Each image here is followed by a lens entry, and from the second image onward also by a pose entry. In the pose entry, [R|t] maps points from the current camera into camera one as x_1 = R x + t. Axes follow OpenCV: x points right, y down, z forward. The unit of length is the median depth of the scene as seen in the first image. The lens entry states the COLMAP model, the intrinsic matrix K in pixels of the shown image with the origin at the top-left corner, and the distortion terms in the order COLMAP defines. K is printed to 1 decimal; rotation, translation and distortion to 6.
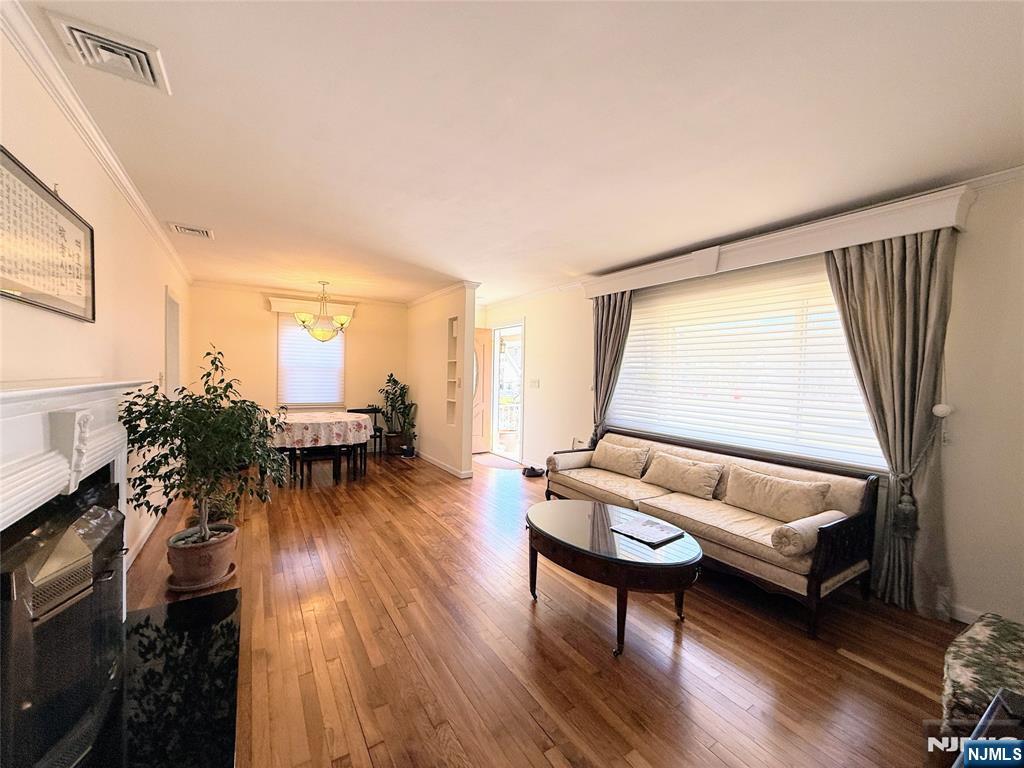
lens RADIAL K [[406.6, 0, 507.1], [0, 406.6, 384.2], [0, 0, 1]] dist [0.009901, 0.000161]
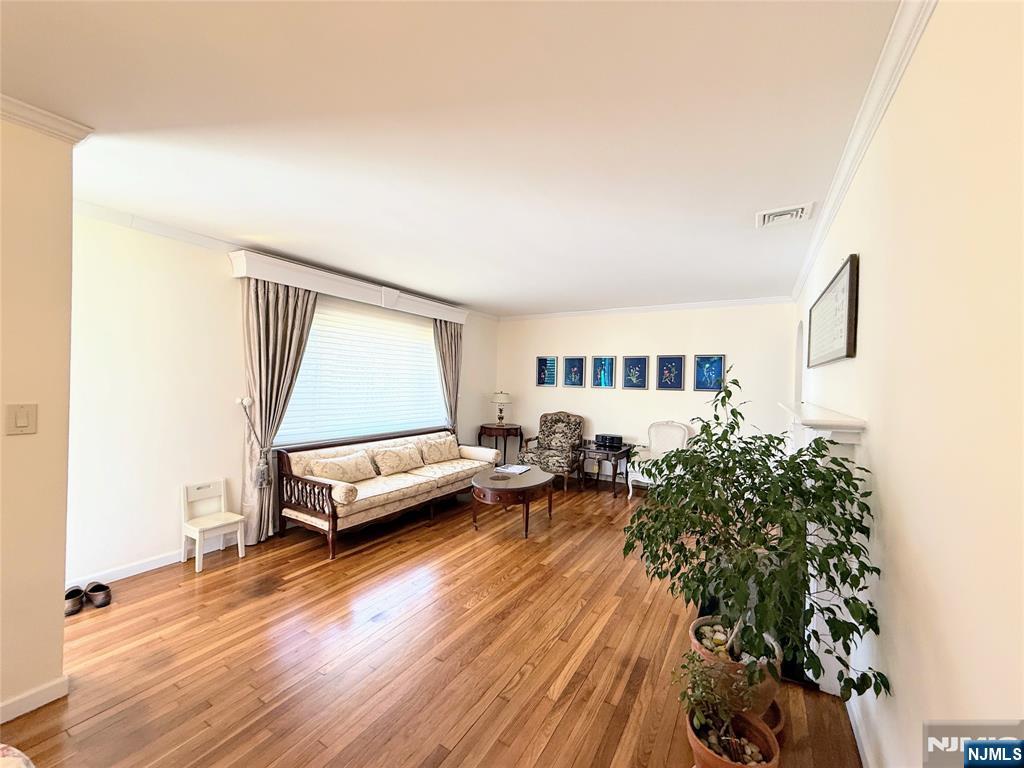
lens RADIAL K [[406.6, 0, 507.1], [0, 406.6, 384.2], [0, 0, 1]] dist [0.009901, 0.000161]
pose [[-0.444810, -0.040014, 0.894731, -0.866795], [-0.010449, 0.999165, 0.039489, -0.073518], [-0.895564, 0.008216, -0.444856, 1.220437]]
